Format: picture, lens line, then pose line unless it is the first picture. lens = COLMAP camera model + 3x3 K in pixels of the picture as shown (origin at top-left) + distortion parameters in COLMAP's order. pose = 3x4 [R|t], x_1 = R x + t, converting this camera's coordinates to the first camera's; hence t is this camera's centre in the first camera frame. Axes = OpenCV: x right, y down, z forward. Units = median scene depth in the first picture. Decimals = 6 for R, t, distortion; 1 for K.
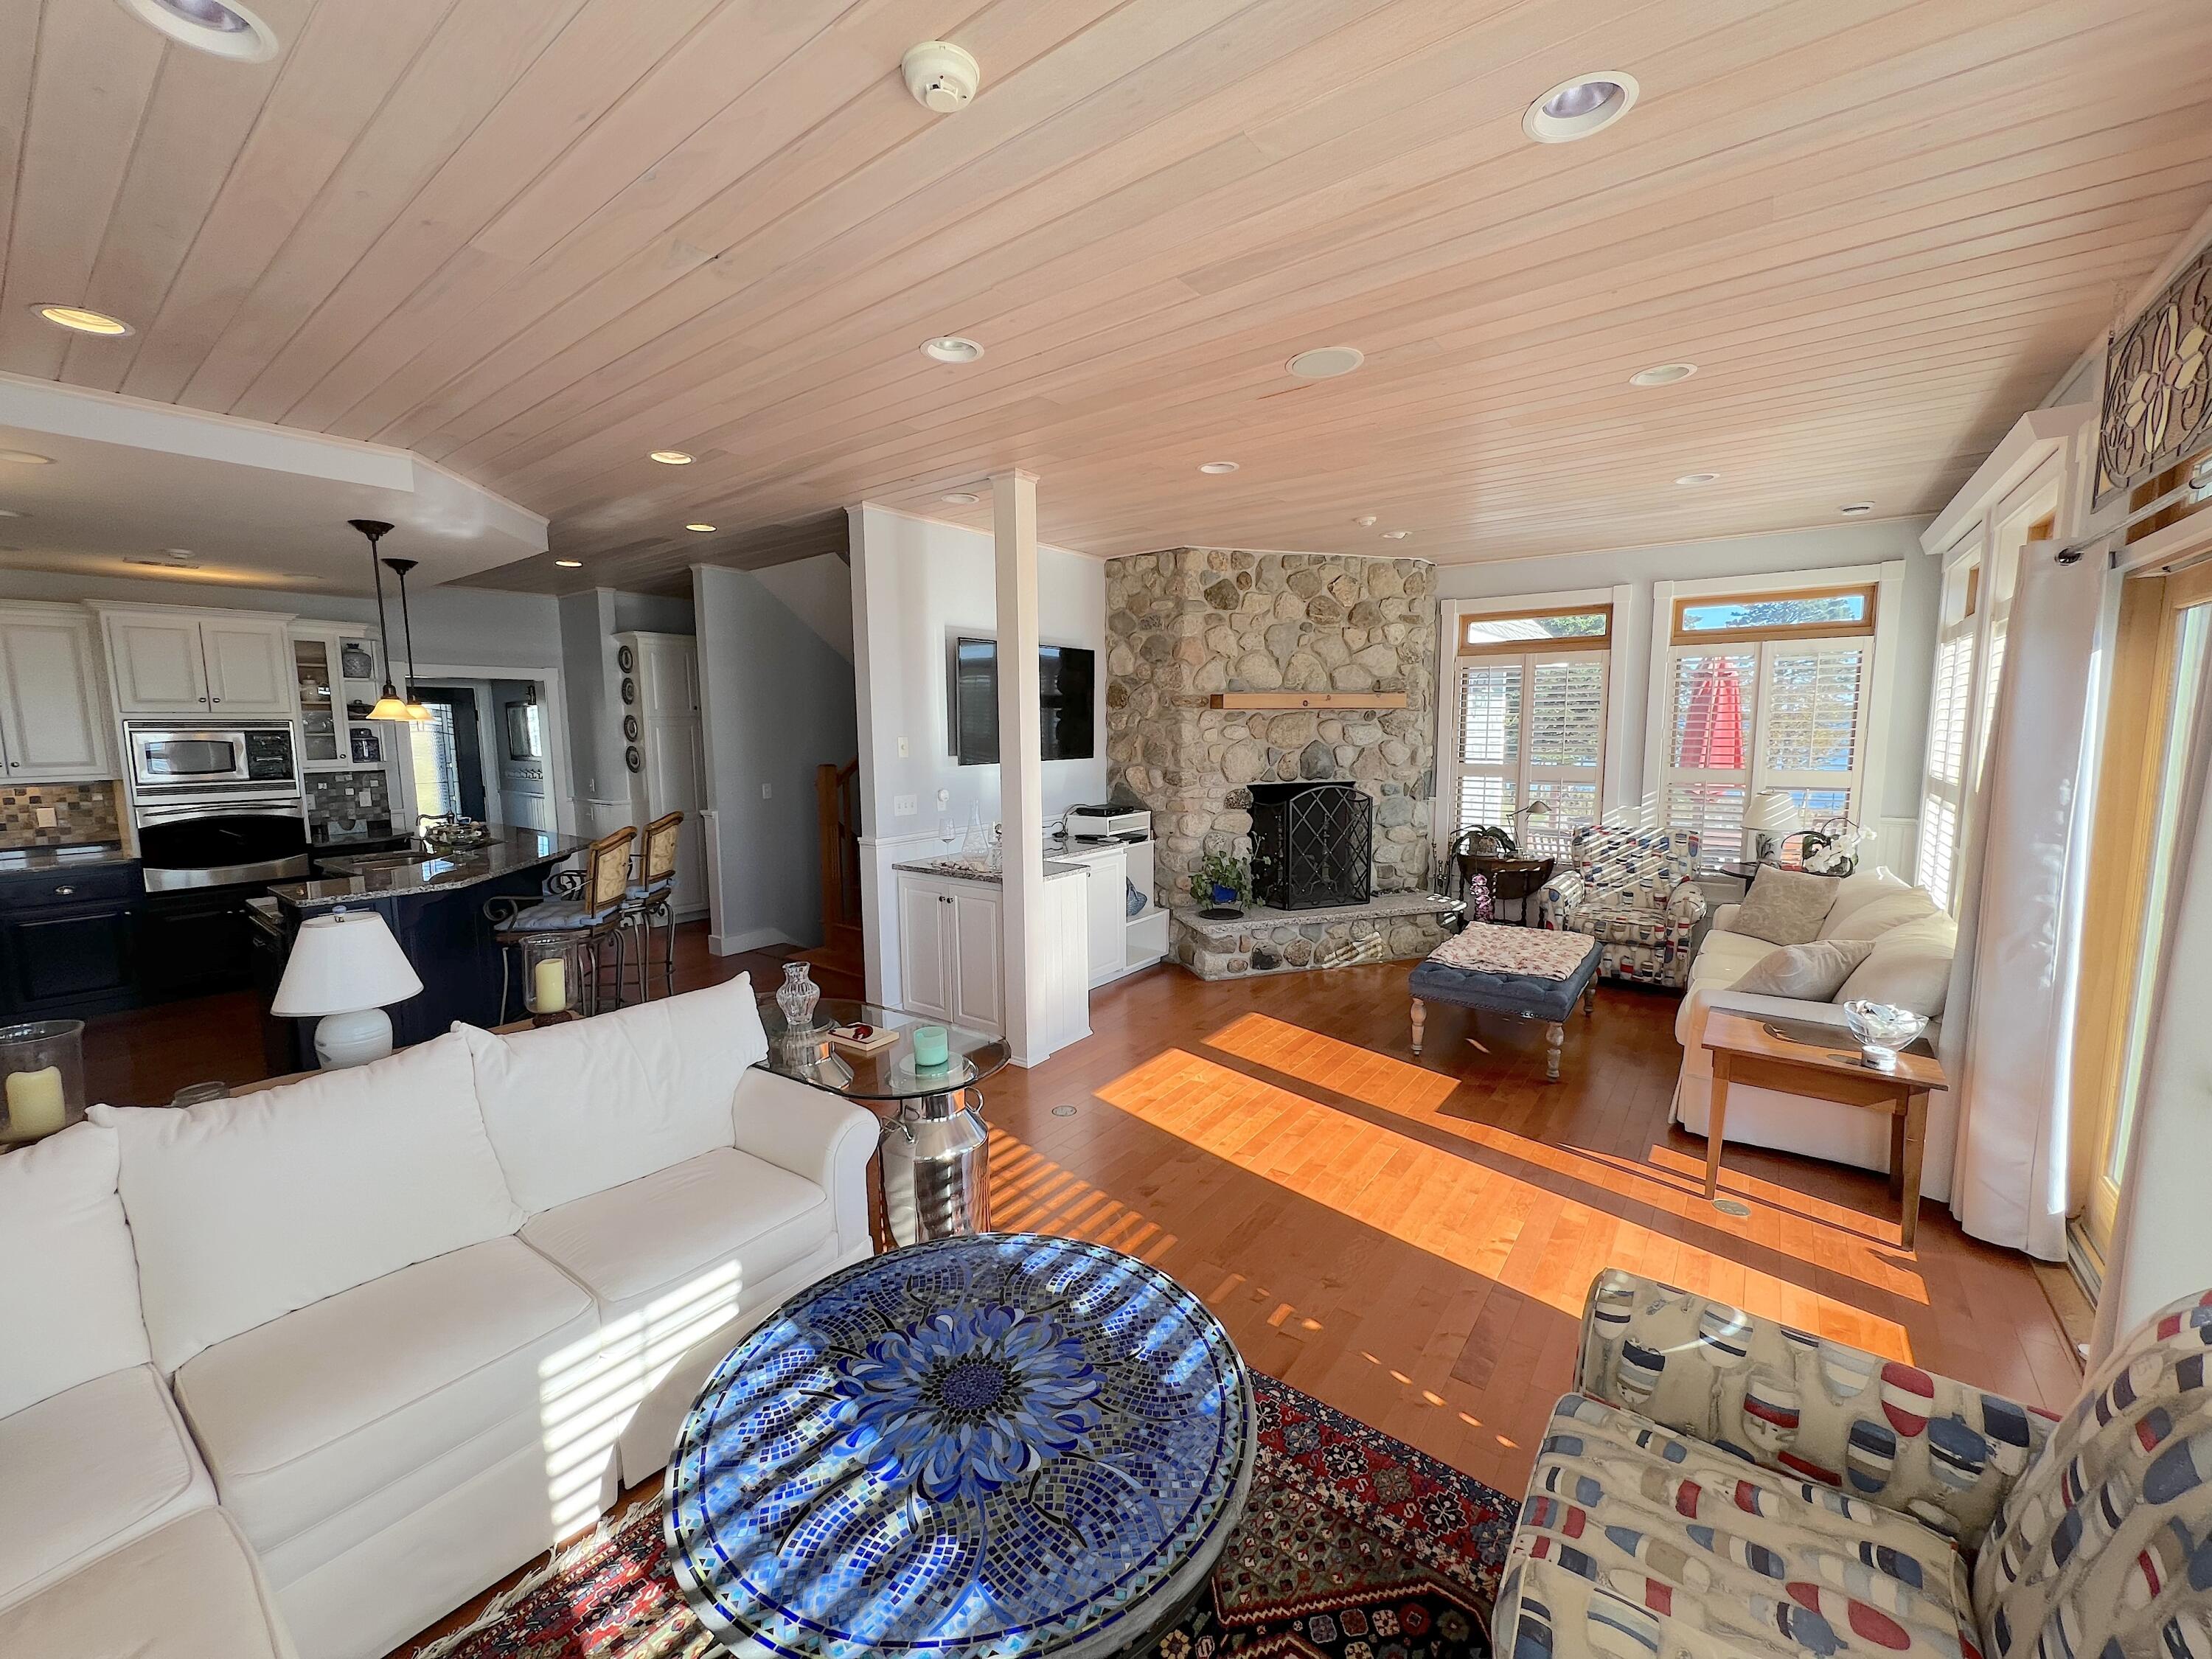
lens RADIAL K [[884.5, 0, 1106.0], [0, 884.5, 829.5], [0, 0, 1]] dist [-0.000632, -0.000256]
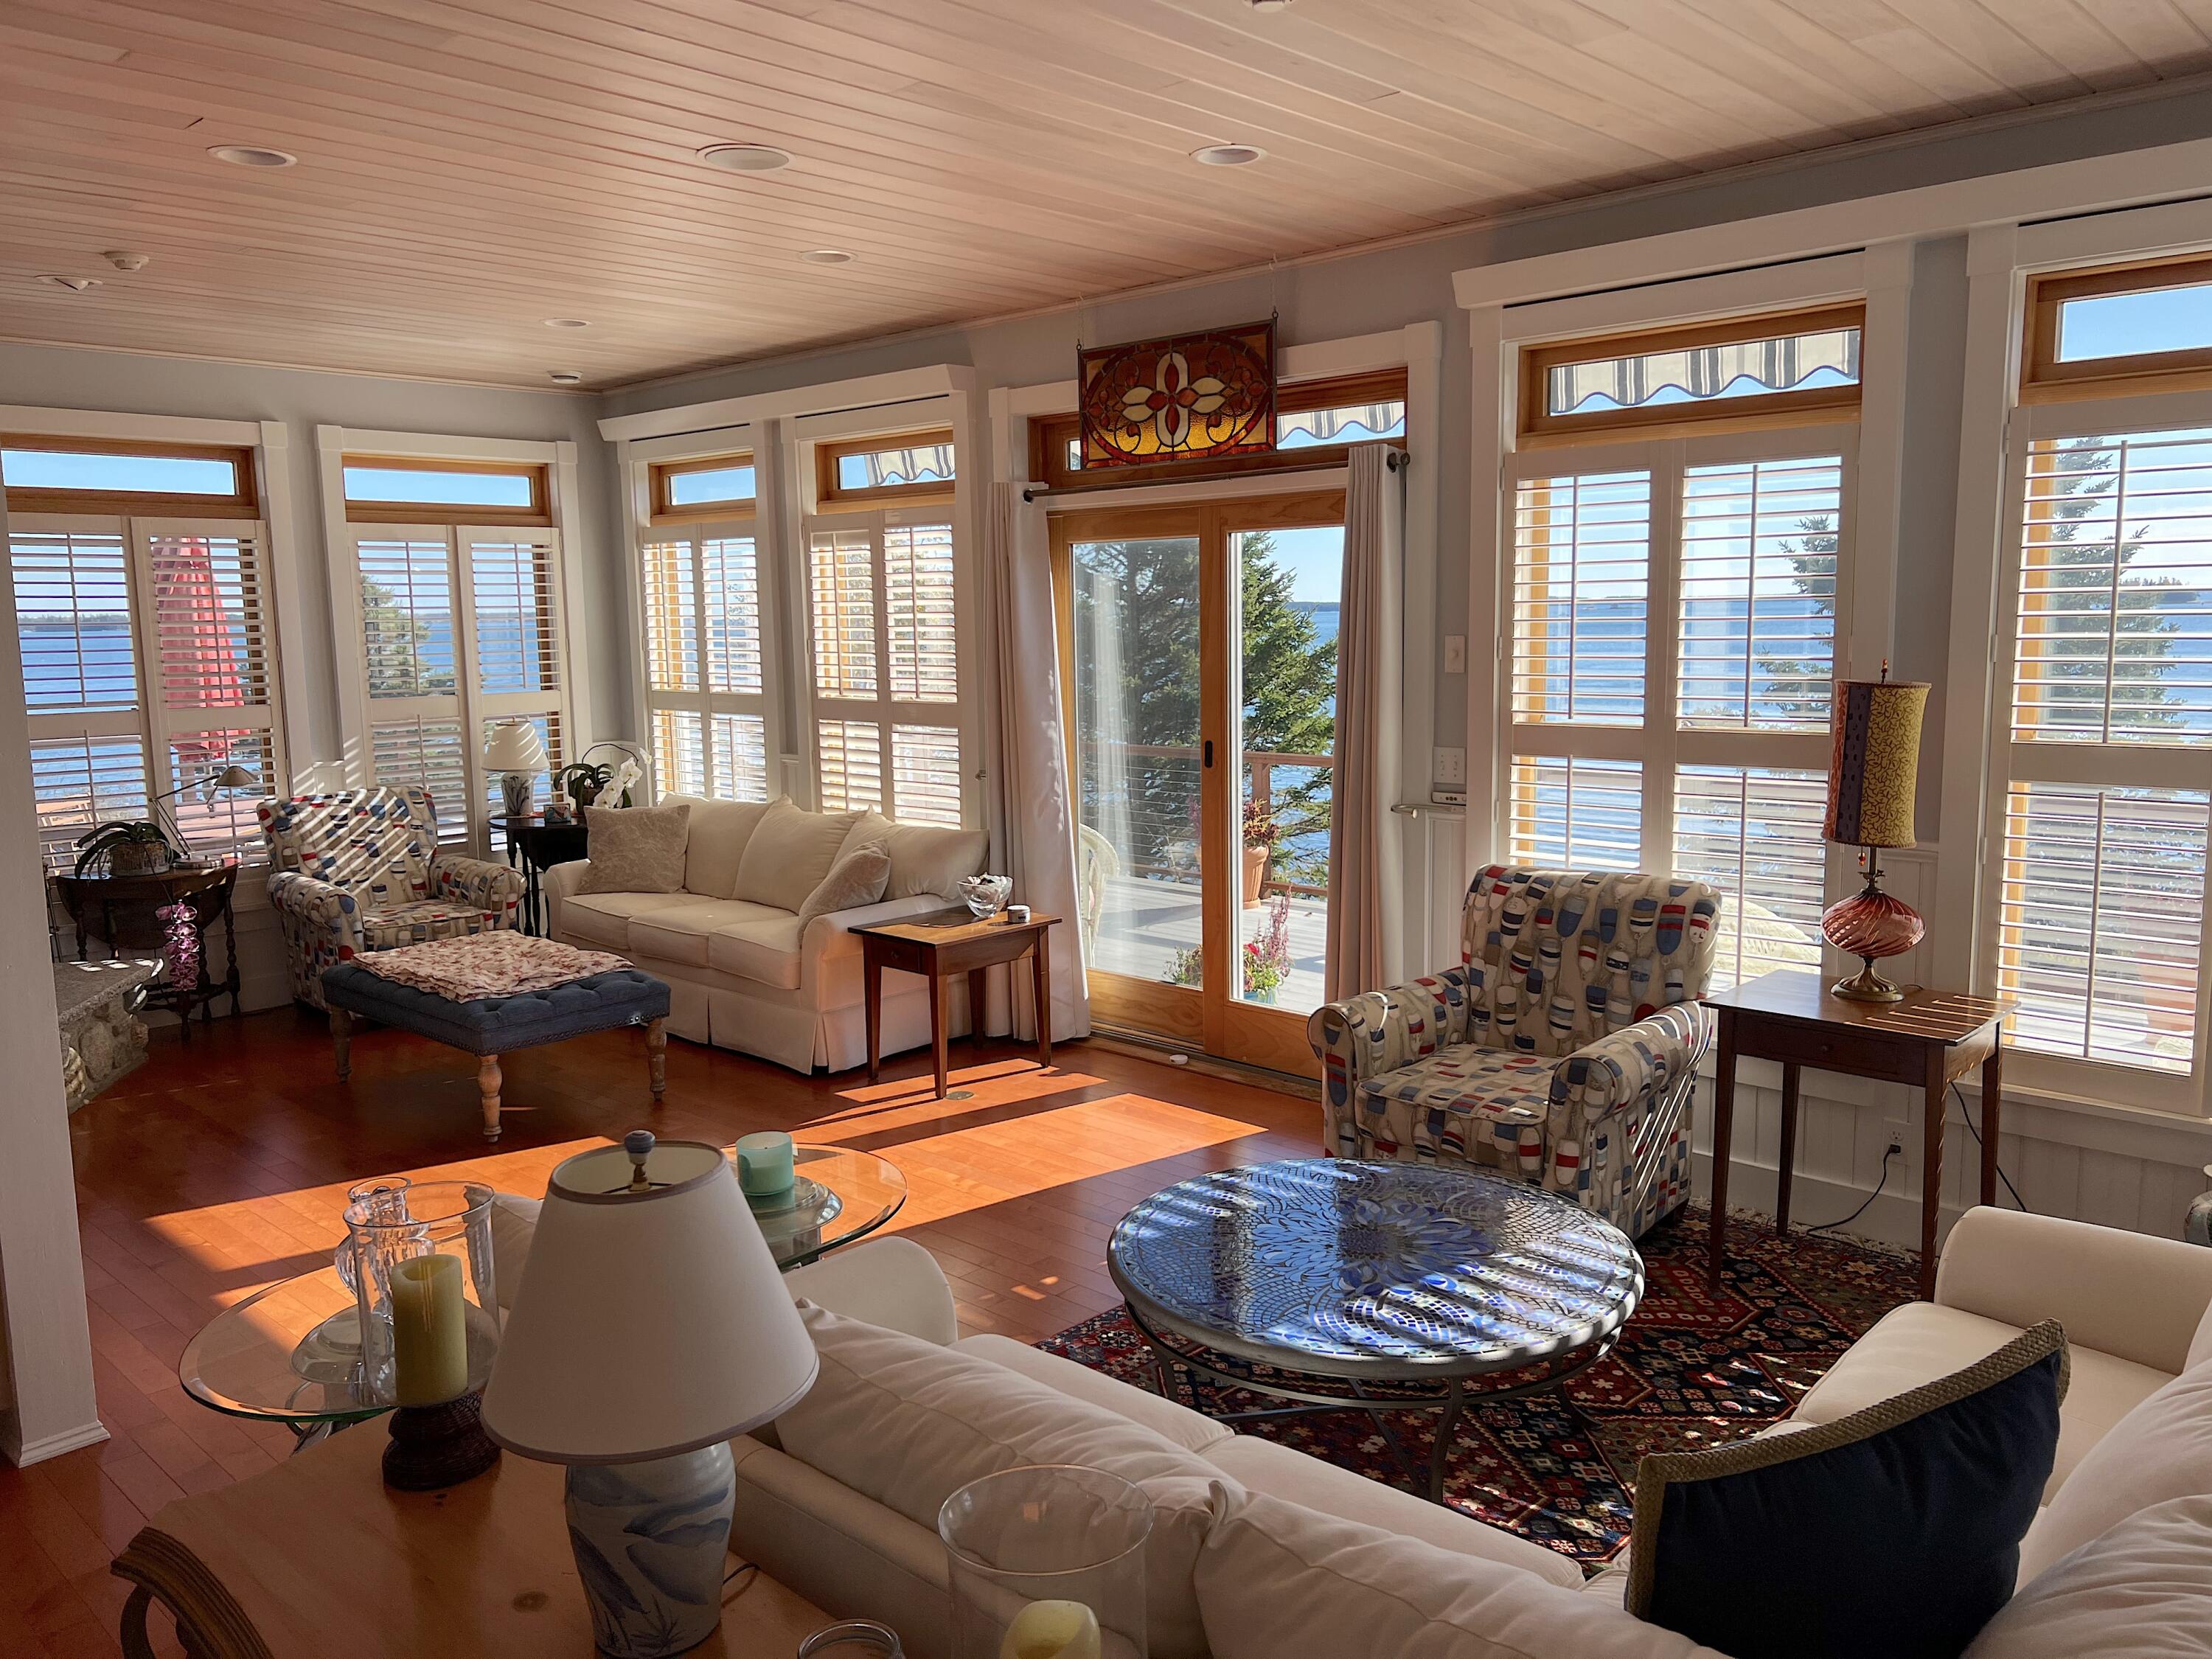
lens RADIAL K [[1684.0, 0, 1106.0], [0, 1684.0, 829.5], [0, 0, 1]] dist [0.033391, -0.000544]
pose [[0.105920, -0.120903, 0.986997, -1.289423], [0.134390, 0.985215, 0.106262, -0.070396], [-0.985251, 0.121387, 0.120602, 0.608611]]
